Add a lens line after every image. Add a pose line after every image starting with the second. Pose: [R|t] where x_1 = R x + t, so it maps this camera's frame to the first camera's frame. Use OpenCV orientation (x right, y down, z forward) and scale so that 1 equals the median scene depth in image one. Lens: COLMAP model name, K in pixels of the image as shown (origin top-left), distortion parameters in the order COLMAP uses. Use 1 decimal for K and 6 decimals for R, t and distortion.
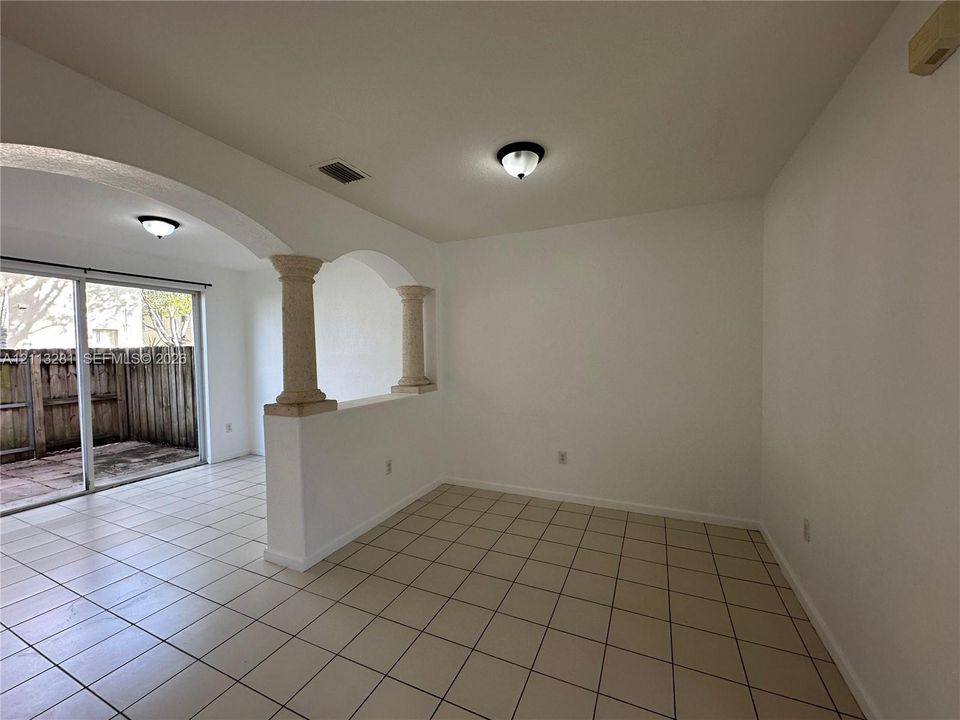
lens RADIAL K [[382.4, 0, 545.2], [0, 382.4, 369.4], [0, 0, 1]] dist [-0.034504, -0.001864]
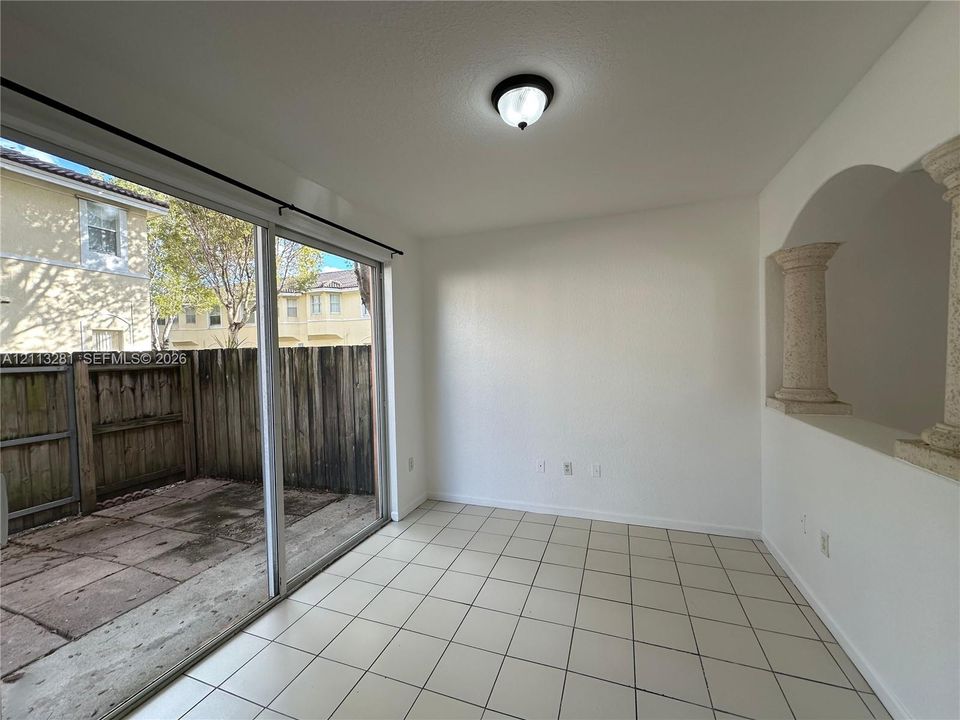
lens RADIAL K [[382.4, 0, 469.9], [0, 382.4, 371.9], [0, 0, 1]] dist [-0.034504, -0.001864]
pose [[0.999843, -0.010871, 0.013961, -0.627604], [0.010924, 0.999933, -0.003715, -0.007342], [-0.013920, 0.003867, 0.999896, 0.250408]]
